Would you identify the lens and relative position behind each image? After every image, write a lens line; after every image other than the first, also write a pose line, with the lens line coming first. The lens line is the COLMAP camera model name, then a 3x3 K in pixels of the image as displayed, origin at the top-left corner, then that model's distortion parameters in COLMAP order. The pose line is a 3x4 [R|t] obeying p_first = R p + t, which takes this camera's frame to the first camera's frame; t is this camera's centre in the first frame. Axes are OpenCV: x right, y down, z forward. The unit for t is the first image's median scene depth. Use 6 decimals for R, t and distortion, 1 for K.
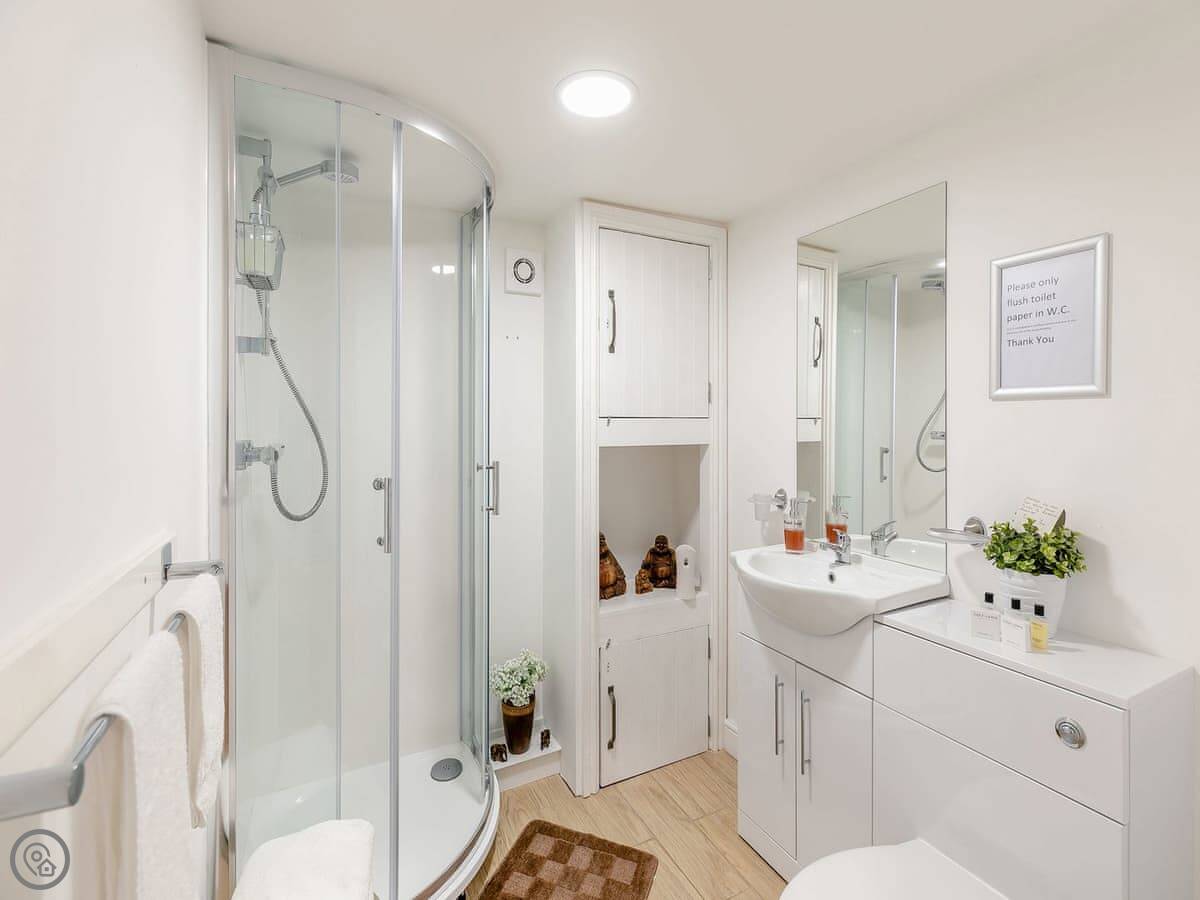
lens RADIAL K [[553.8, 0, 596.4], [0, 553.8, 444.3], [0, 0, 1]] dist [0.001774, 0.000214]
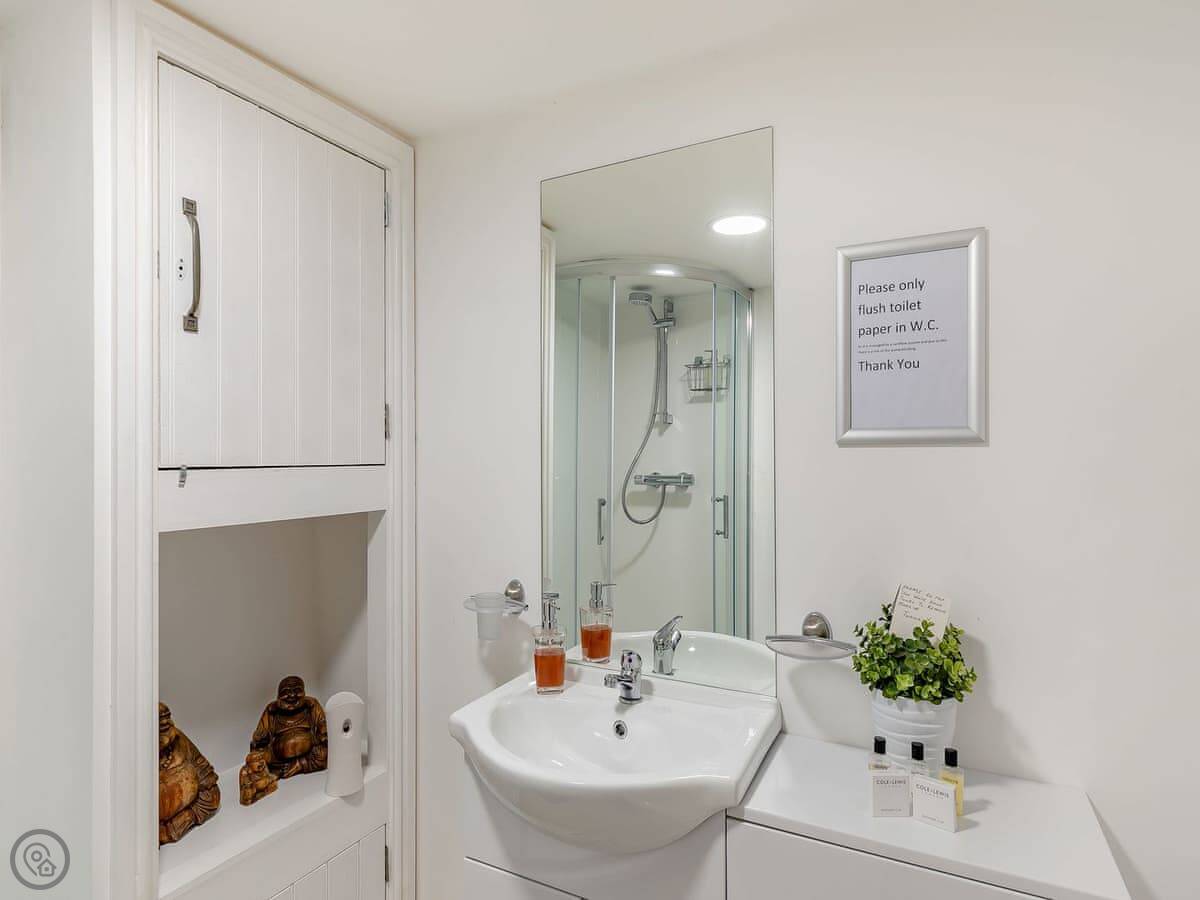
lens RADIAL K [[655.8, 0, 599.0], [0, 655.8, 455.2], [0, 0, 1]] dist [0.003631, -0.001133]
pose [[0.817063, -0.001341, 0.576547, -0.009995], [0.024395, 0.999182, -0.032248, -0.031279], [-0.576032, 0.040413, 0.816427, 0.322781]]
